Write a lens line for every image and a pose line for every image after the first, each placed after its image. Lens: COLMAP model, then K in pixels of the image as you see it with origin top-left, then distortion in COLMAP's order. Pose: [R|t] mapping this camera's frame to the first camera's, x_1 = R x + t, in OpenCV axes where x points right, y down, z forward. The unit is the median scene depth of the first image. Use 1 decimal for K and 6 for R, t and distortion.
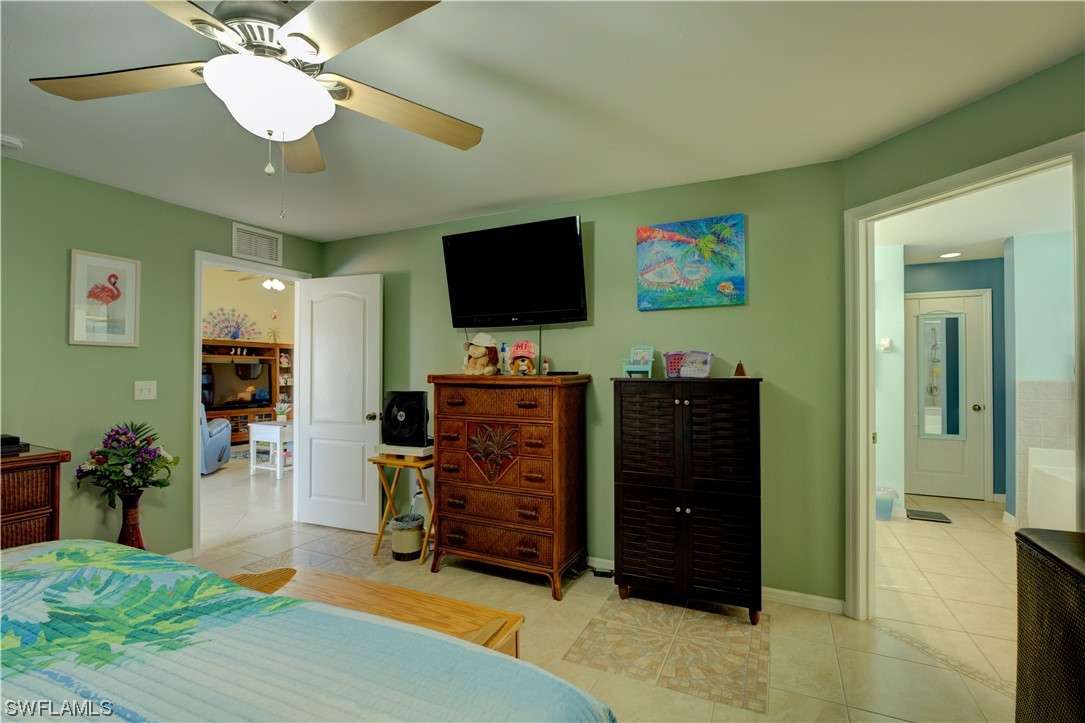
lens RADIAL K [[488.1, 0, 539.4], [0, 488.1, 365.4], [0, 0, 1]] dist [-0.017088, -0.000371]
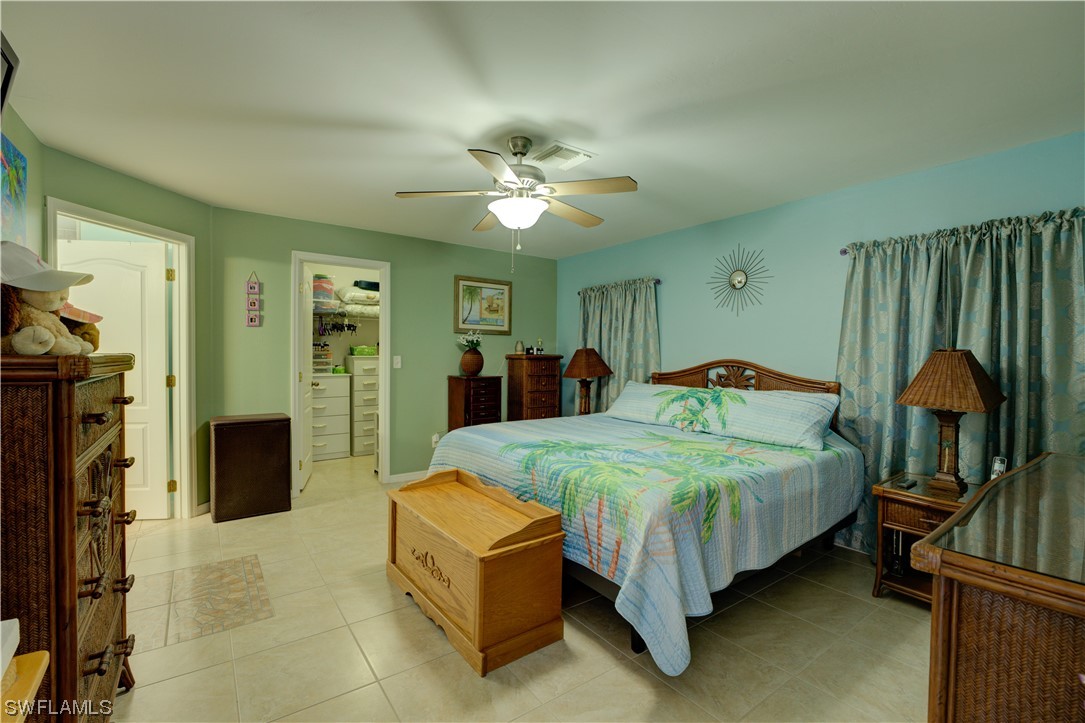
lens RADIAL K [[474.0, 0, 542.5], [0, 474.0, 361.5], [0, 0, 1]] dist [0.000279, 0.000020]
pose [[-0.882841, -0.017092, 0.469361, -0.293513], [-0.013983, 0.999851, 0.010109, 0.006561], [-0.469464, 0.002361, -0.882948, 0.501459]]
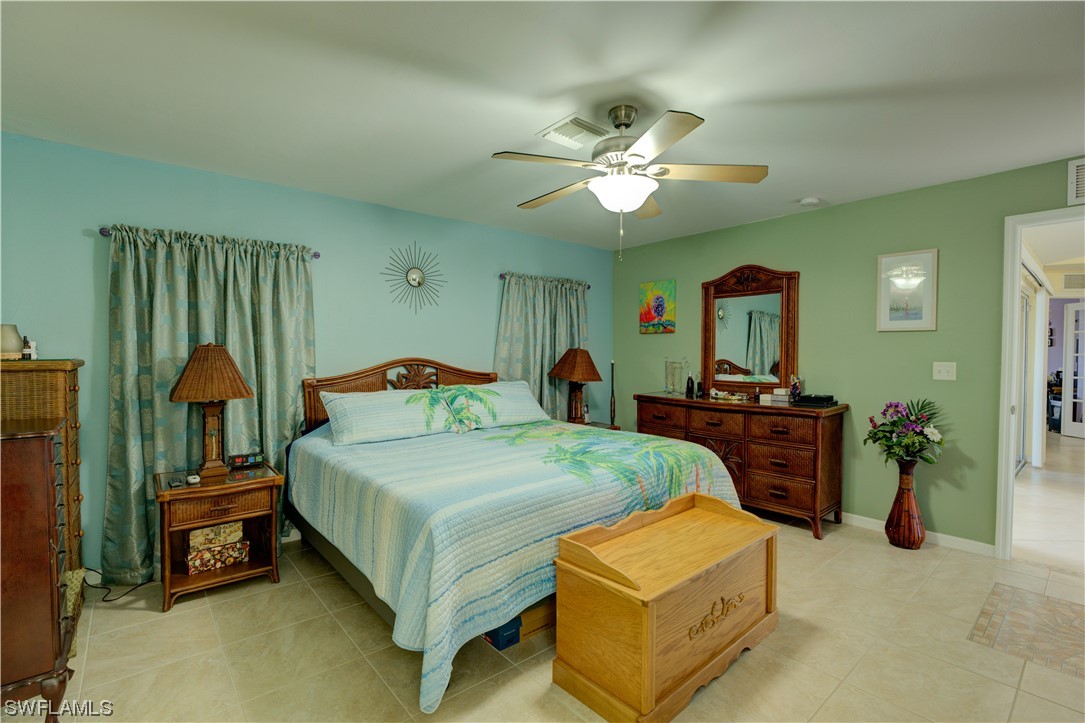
lens RADIAL K [[488.1, 0, 539.4], [0, 488.1, 365.4], [0, 0, 1]] dist [-0.017088, -0.000371]
pose [[-0.408388, 0.028781, -0.912355, 0.214122], [0.008805, 0.999581, 0.027591, 0.001206], [0.912766, 0.003235, -0.408470, 0.271714]]
